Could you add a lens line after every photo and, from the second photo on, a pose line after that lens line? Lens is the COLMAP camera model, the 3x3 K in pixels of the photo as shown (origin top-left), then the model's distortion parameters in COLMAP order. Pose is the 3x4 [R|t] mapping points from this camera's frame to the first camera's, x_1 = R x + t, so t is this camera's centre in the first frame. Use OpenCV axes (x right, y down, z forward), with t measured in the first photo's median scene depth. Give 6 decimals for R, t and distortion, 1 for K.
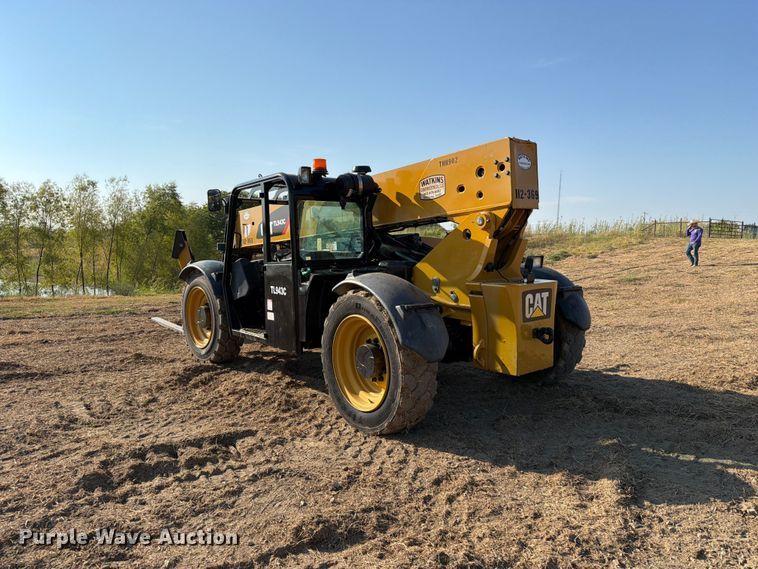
lens RADIAL K [[542.3, 0, 383.5], [0, 542.3, 284.3], [0, 0, 1]] dist [0.048583, -0.045559]
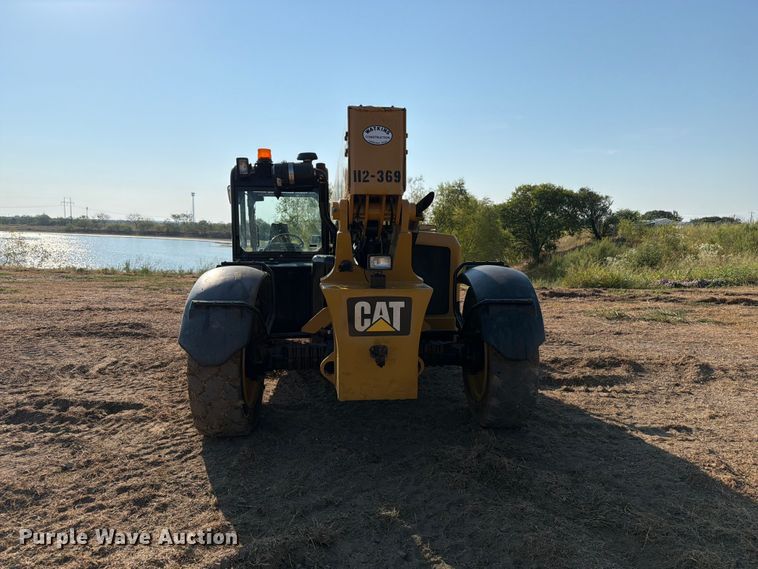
lens RADIAL K [[542.3, 0, 379.0], [0, 542.3, 286.2], [0, 0, 1]] dist [0.048583, -0.045559]
pose [[0.823112, 0.069344, -0.563630, 0.714144], [-0.062180, 0.997554, 0.031923, -0.030598], [0.564465, 0.008771, 0.825410, 0.347645]]
